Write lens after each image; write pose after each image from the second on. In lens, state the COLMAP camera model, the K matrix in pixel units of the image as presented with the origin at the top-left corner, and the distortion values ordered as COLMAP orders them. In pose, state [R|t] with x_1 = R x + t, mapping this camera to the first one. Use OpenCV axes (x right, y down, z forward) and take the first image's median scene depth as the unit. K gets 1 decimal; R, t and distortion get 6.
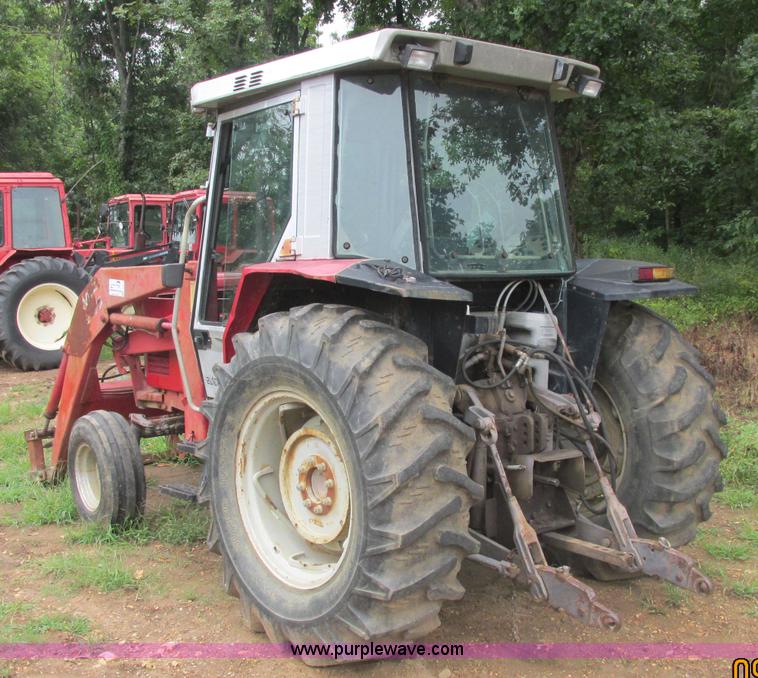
lens RADIAL K [[1034.5, 0, 413.6], [0, 1034.5, 326.6], [0, 0, 1]] dist [-0.049287, 0.000000]
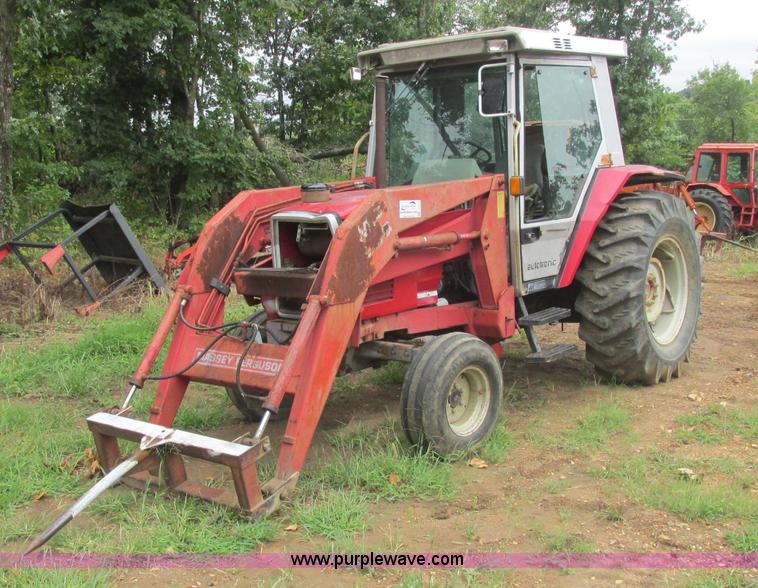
lens RADIAL K [[980.2, 0, 344.3], [0, 980.2, 277.0], [0, 0, 1]] dist [-0.043107, 0.000000]
pose [[-0.121141, -0.106315, 0.986926, -1.605547], [0.107661, 0.986975, 0.119535, -0.123100], [-0.986780, 0.120734, -0.108118, 1.600025]]
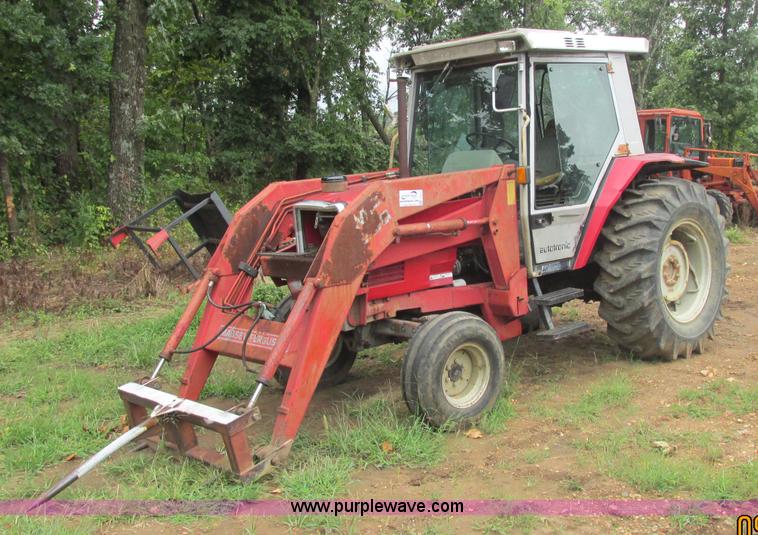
lens RADIAL K [[906.8, 0, 421.7], [0, 906.8, 224.7], [0, 0, 1]] dist [-0.046553, 0.000000]
pose [[-0.038626, -0.073502, 0.996547, -1.632507], [0.119540, 0.989789, 0.077637, -0.110133], [-0.992078, 0.122126, -0.029445, 1.402322]]
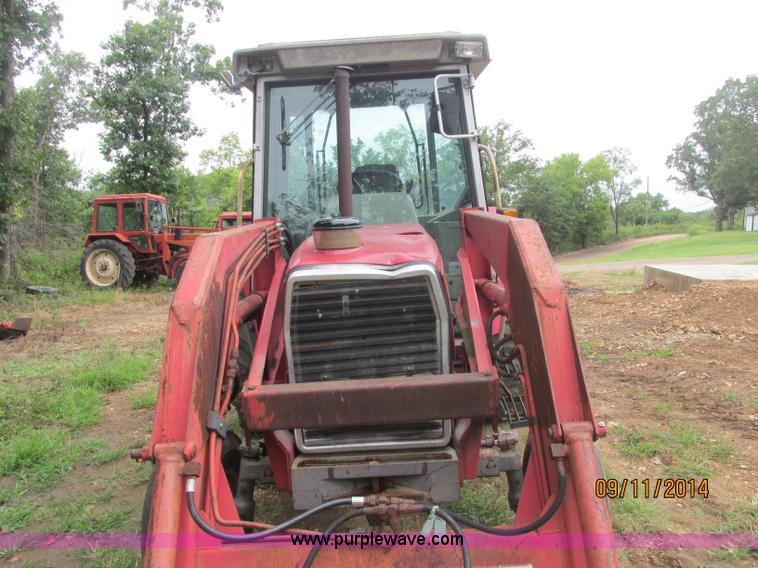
lens RADIAL K [[627.5, 0, 381.1], [0, 627.5, 289.5], [0, 0, 1]] dist [-0.031157, 0.003191]
pose [[-0.738258, -0.041667, 0.673230, -0.661379], [0.102273, 0.979636, 0.172782, -0.121337], [-0.666720, 0.196412, -0.718963, 1.831074]]
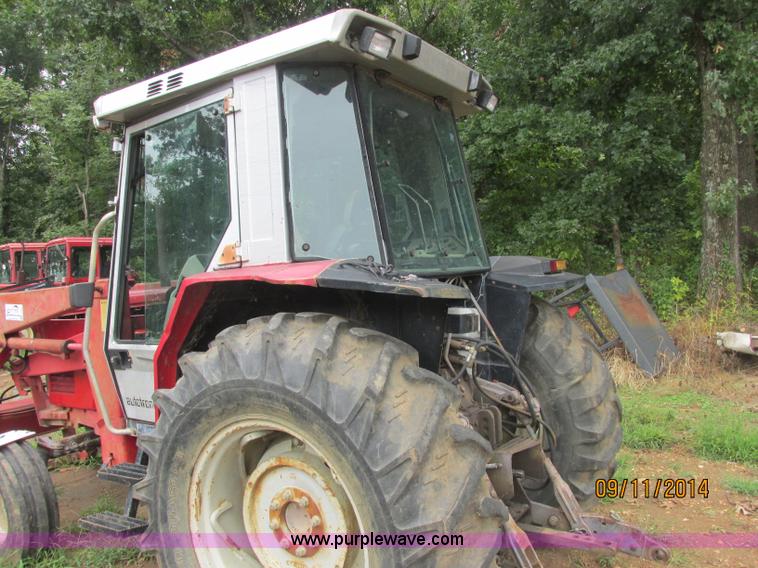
lens RADIAL K [[627.5, 0, 391.9], [0, 627.5, 285.3], [0, 0, 1]] dist [-0.031157, 0.003191]
pose [[0.957954, -0.057529, 0.281095, -0.142712], [0.072553, 0.996423, -0.043327, -0.015011], [-0.277597, 0.061900, 0.958701, 0.434027]]
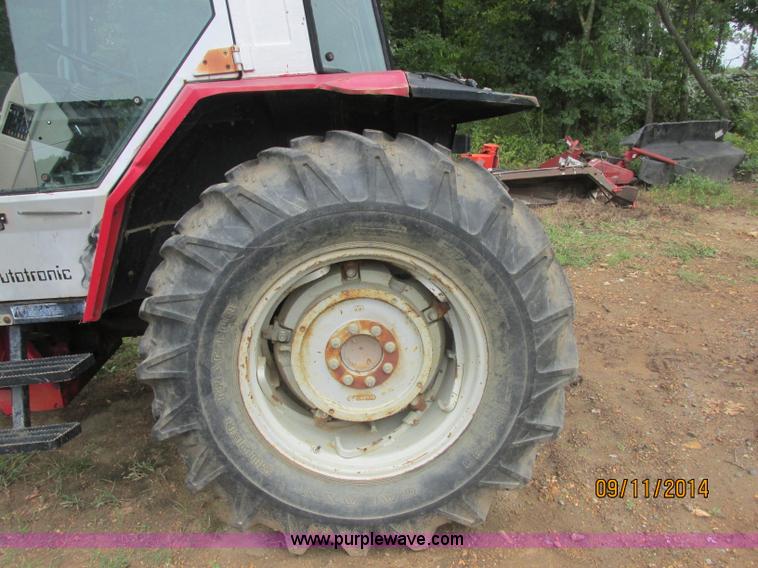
lens RADIAL K [[627.5, 0, 384.7], [0, 627.5, 288.8], [0, 0, 1]] dist [-0.031157, 0.003191]
pose [[0.600748, -0.238878, 0.762915, -0.425017], [0.101242, 0.969363, 0.223797, -0.008519], [-0.793002, -0.057206, 0.606527, 0.639277]]
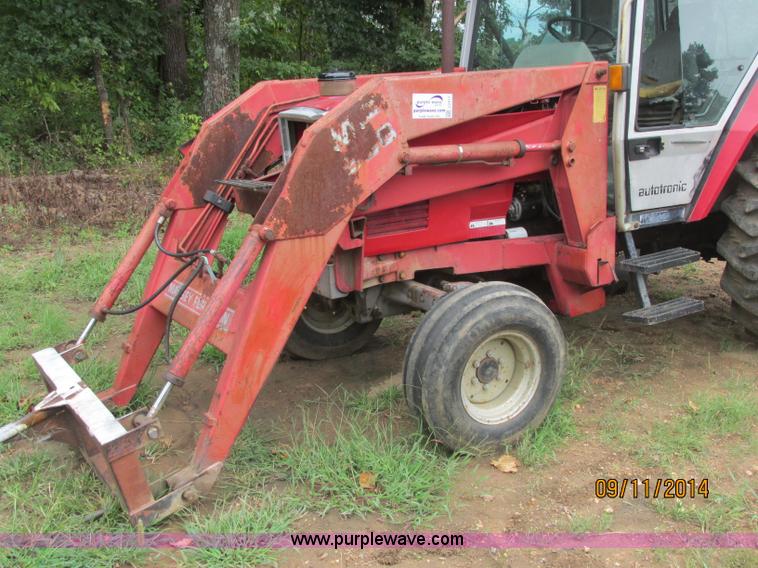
lens RADIAL K [[836.2, 0, 384.9], [0, 836.2, 279.6], [0, 0, 1]] dist [-0.051075, 0.000000]
pose [[0.167510, -0.230397, 0.958570, -1.149040], [0.098186, 0.971374, 0.216317, -0.066428], [-0.980969, 0.057883, 0.185337, 1.288959]]
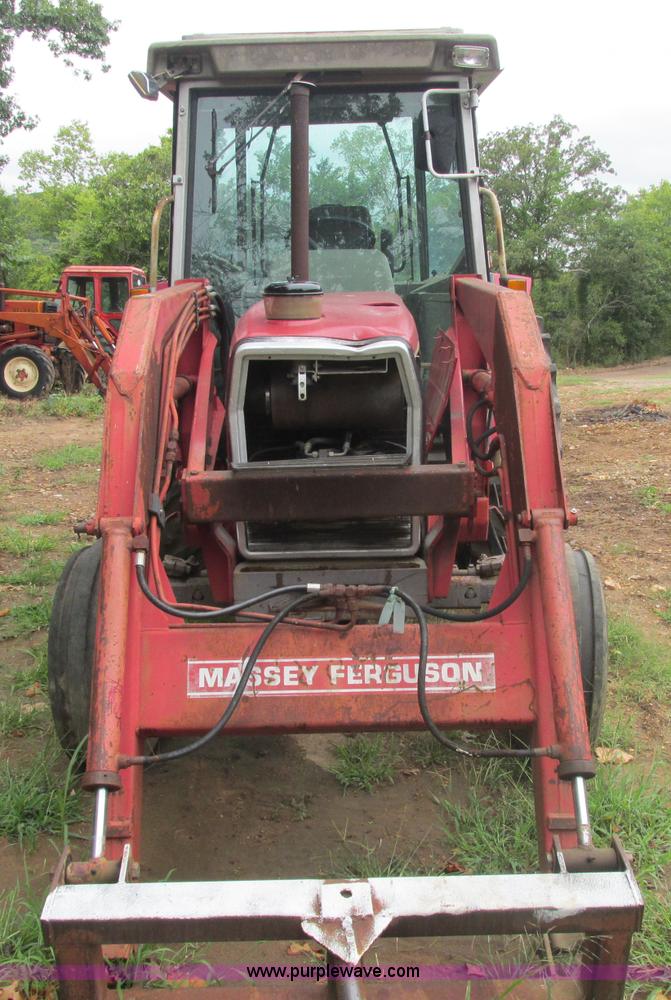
lens RADIAL K [[1102.3, 0, 355.8], [0, 1102.3, 505.1], [0, 0, 1]] dist [-0.018236, 0.000000]
pose [[-0.749007, -0.120505, 0.651511, -0.818586], [0.066993, 0.964507, 0.255416, -0.135052], [-0.659166, 0.234956, -0.714350, 2.010300]]
